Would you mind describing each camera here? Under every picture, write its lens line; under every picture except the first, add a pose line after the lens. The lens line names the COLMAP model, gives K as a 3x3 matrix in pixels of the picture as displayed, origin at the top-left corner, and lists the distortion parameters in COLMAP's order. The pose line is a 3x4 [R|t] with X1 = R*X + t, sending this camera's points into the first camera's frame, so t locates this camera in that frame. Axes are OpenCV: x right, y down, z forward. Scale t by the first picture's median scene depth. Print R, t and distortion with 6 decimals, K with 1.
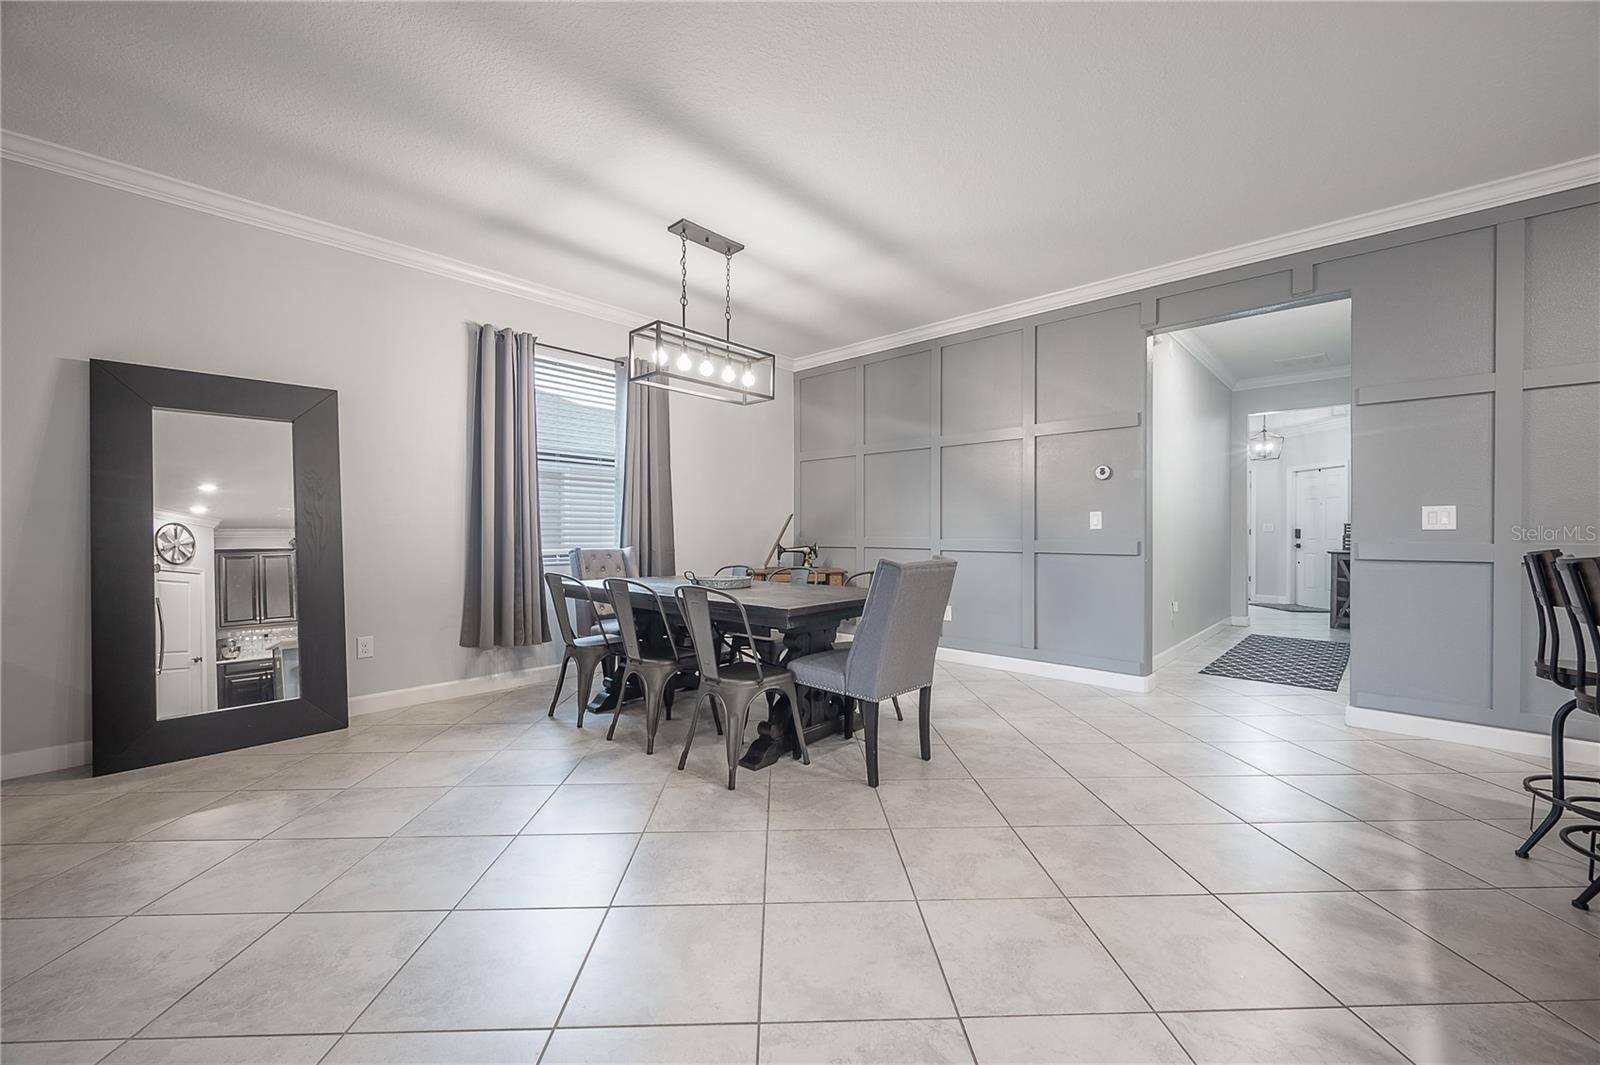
lens RADIAL K [[630.4, 0, 801.3], [0, 630.4, 532.8], [0, 0, 1]] dist [-0.000929, 0.000020]
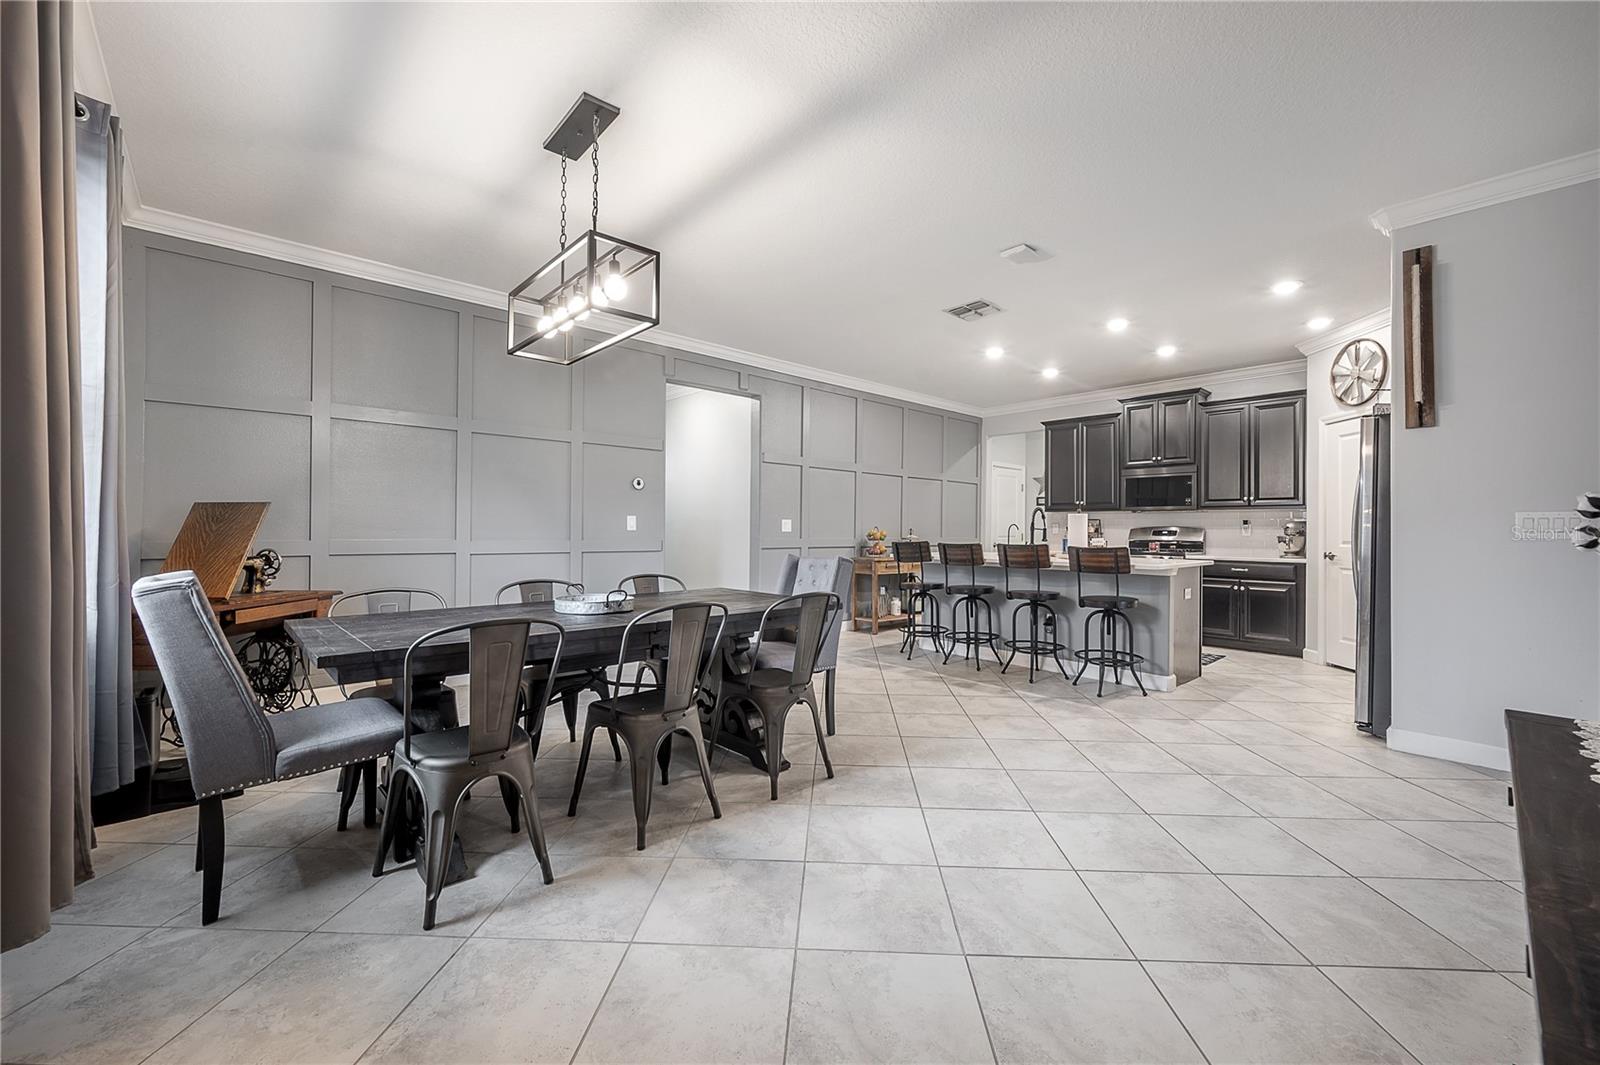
lens RADIAL K [[640.2, 0, 812.9], [0, 640.2, 526.0], [0, 0, 1]] dist [0.000107, -0.000119]
pose [[0.079001, 0.005940, 0.996857, -0.863981], [-0.006296, 0.999965, -0.005460, -0.011651], [-0.996855, -0.005845, 0.079036, 0.679541]]
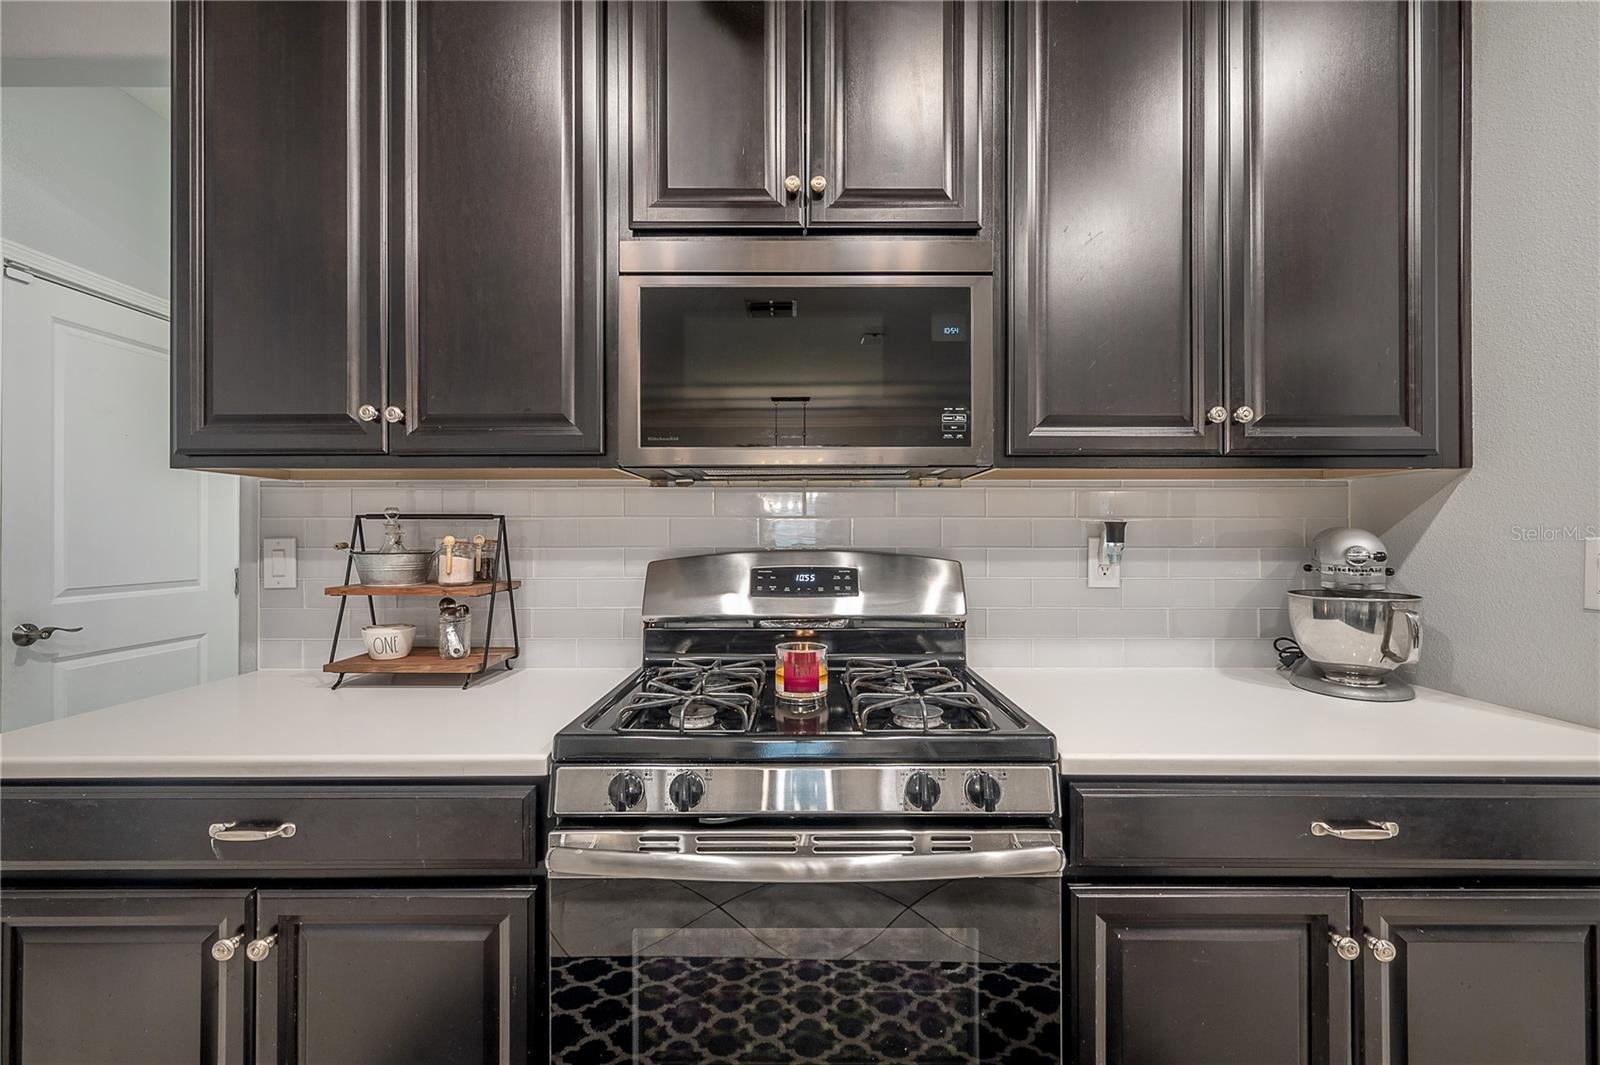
lens RADIAL K [[658.9, 0, 804.3], [0, 658.9, 534.8], [0, 0, 1]] dist [0.003248, 0.000424]
pose [[-0.684222, 0.000108, 0.729274, 0.822691], [0.002236, 0.999996, 0.001950, -0.038188], [-0.729271, 0.002964, -0.684219, 0.069914]]
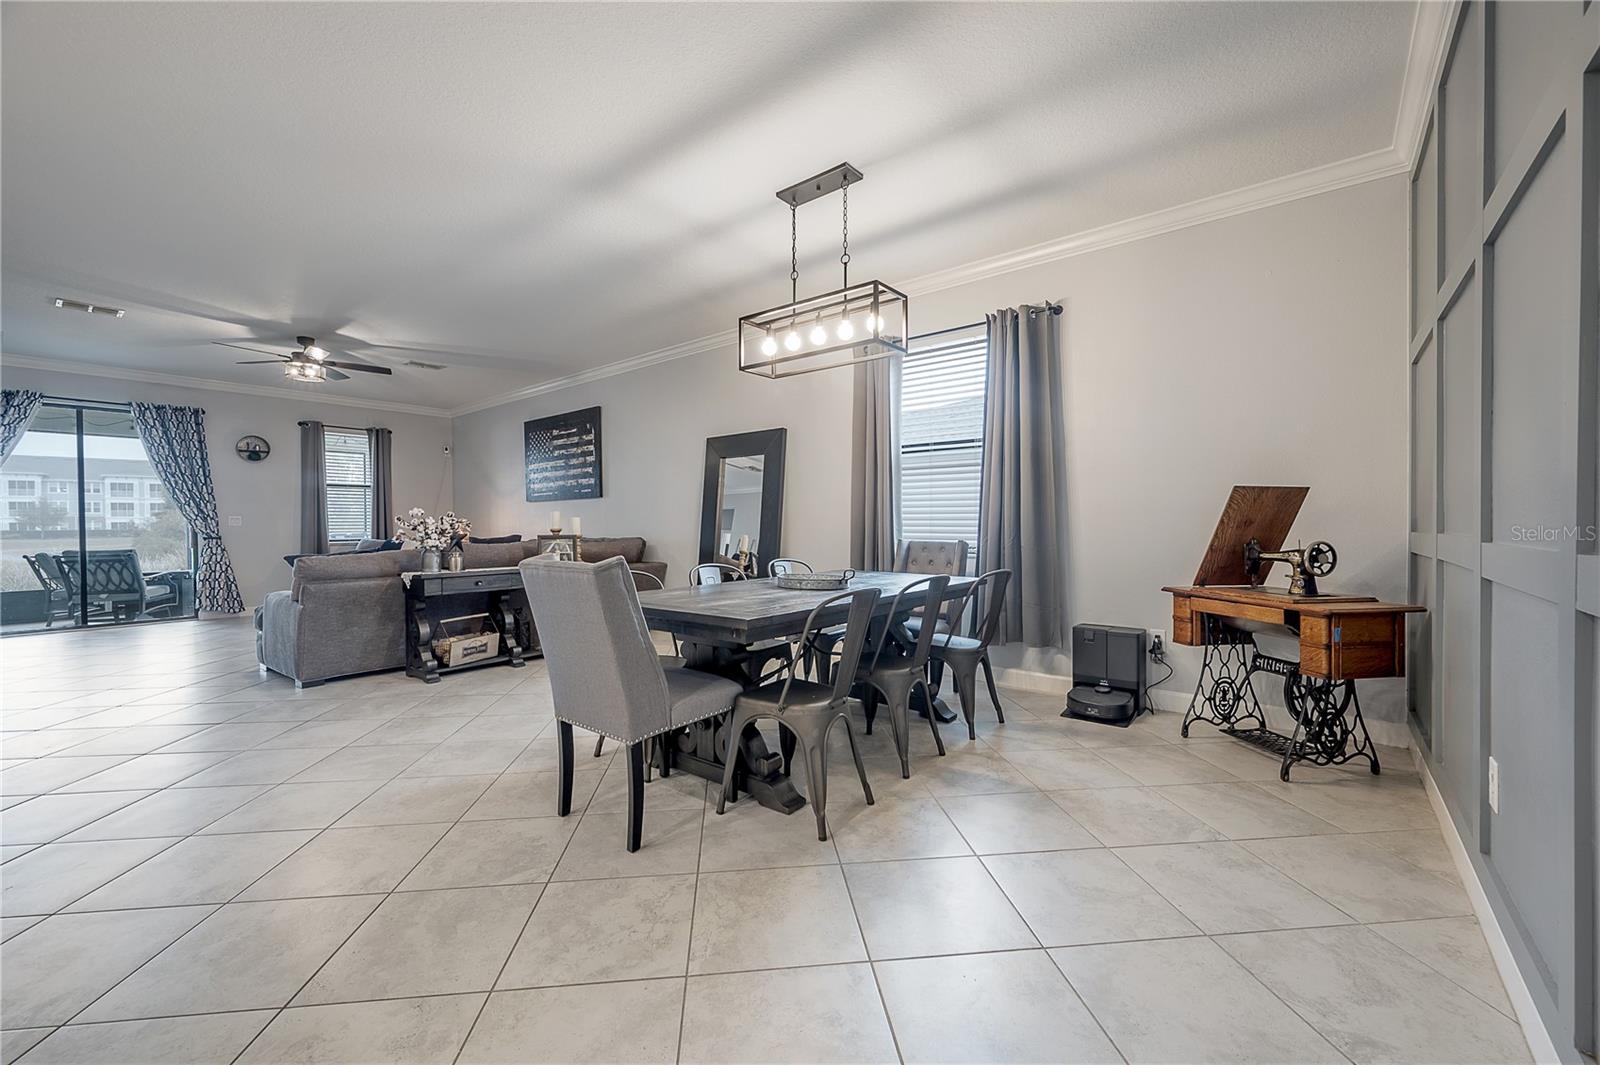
lens RADIAL K [[637.5, 0, 800.1], [0, 637.5, 530.5], [0, 0, 1]] dist [-0.000227, -0.000221]
pose [[0.067508, 0.009056, -0.997678, 0.735221], [0.003900, 0.999949, 0.009341, -0.000204], [0.997711, -0.004522, 0.067469, 0.919933]]
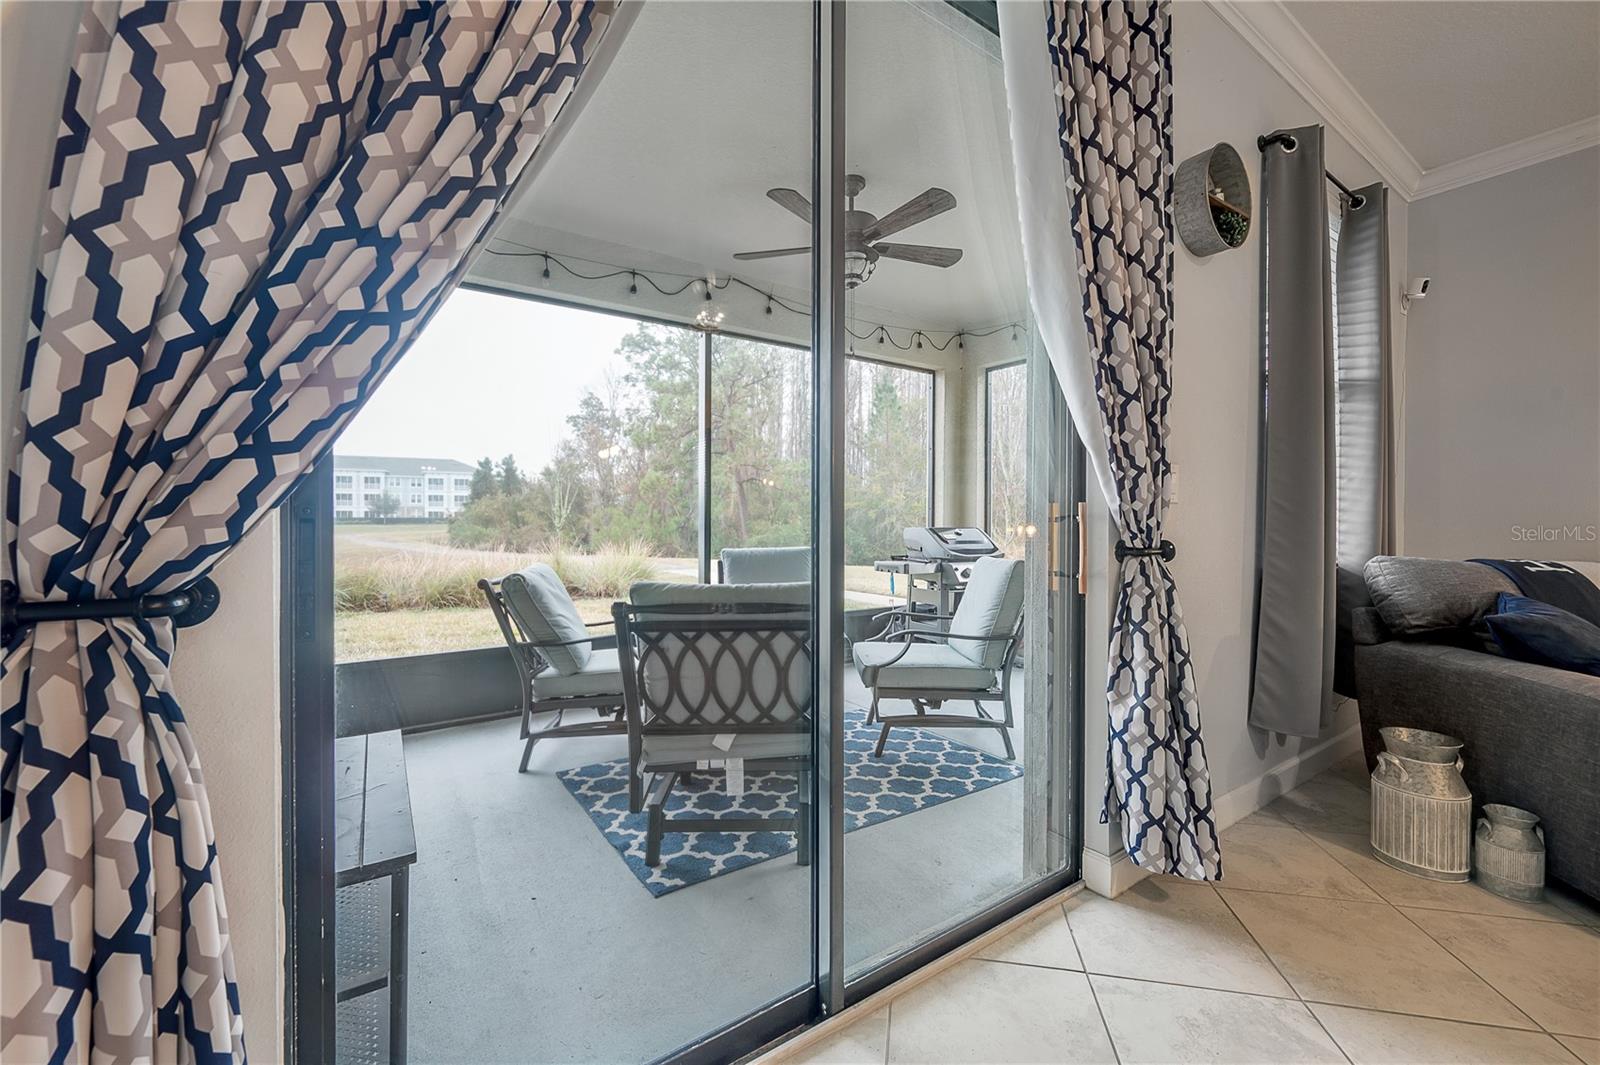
lens RADIAL K [[649.5, 0, 789.1], [0, 649.5, 529.1], [0, 0, 1]] dist [0.001691, 0.000173]
pose [[-0.241465, 0.012017, -0.970335, -0.865851], [-0.010084, 0.999838, 0.014892, 0.013198], [0.970357, 0.013380, -0.241305, -0.949687]]
